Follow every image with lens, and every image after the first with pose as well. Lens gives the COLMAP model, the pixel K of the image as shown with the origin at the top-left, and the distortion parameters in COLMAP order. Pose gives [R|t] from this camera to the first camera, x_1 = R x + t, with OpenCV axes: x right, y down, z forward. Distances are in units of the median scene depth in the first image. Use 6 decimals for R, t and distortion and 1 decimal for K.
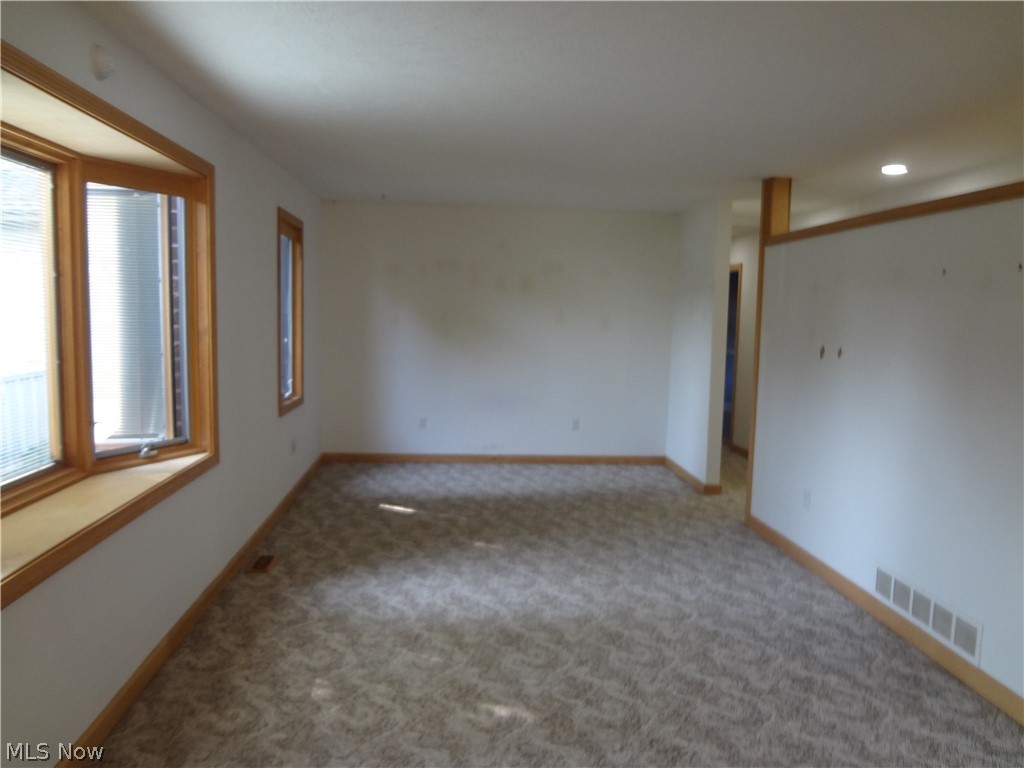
lens RADIAL K [[750.8, 0, 512.0], [0, 750.8, 384.0], [0, 0, 1]] dist [-0.069607, 0.030356]
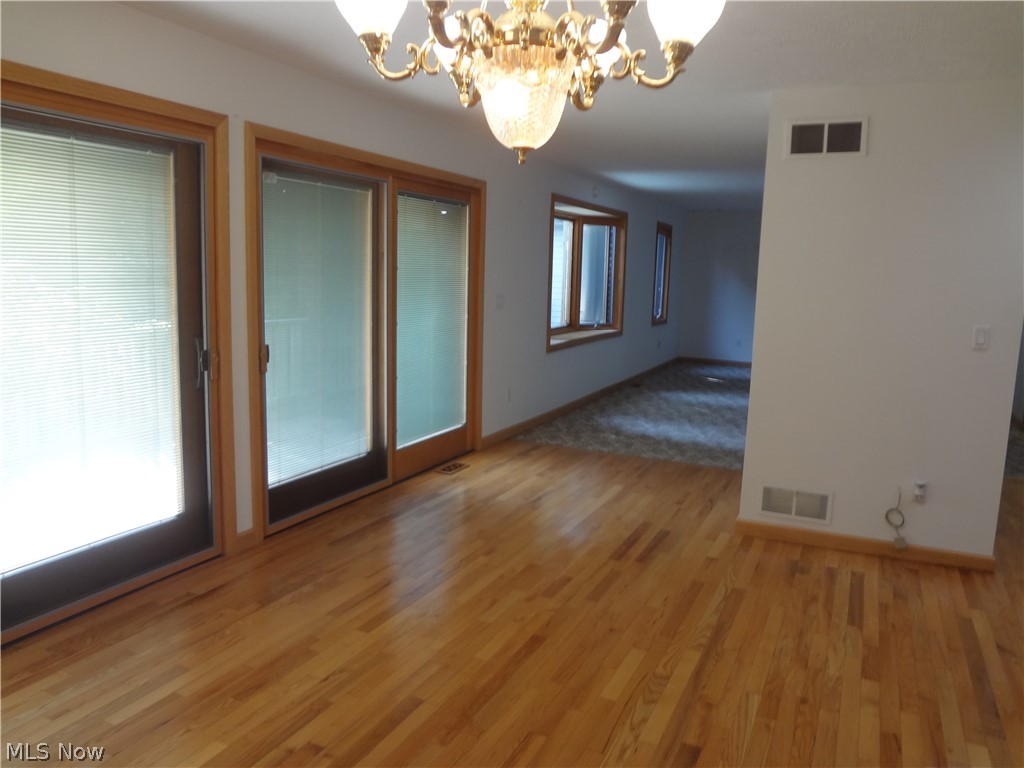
lens RADIAL K [[750.8, 0, 512.0], [0, 750.8, 384.0], [0, 0, 1]] dist [-0.069607, 0.030356]
pose [[0.864054, 0.077485, -0.497400, 0.537663], [-0.057458, 0.996806, 0.055469, 0.155240], [0.500109, -0.019349, 0.865746, -1.339998]]
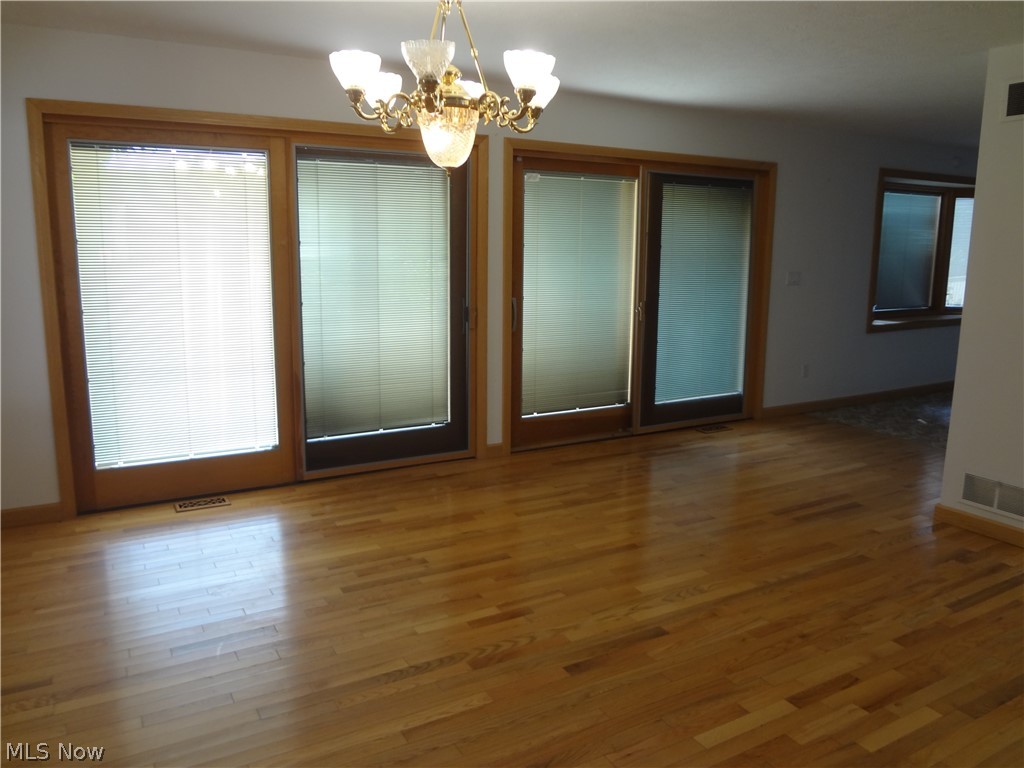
lens RADIAL K [[750.8, 0, 512.0], [0, 750.8, 384.0], [0, 0, 1]] dist [-0.069607, 0.030356]
pose [[0.421275, 0.148442, -0.894702, 1.022270], [-0.086951, 0.988581, 0.123077, 0.151624], [0.902755, 0.025946, 0.429372, -1.195151]]
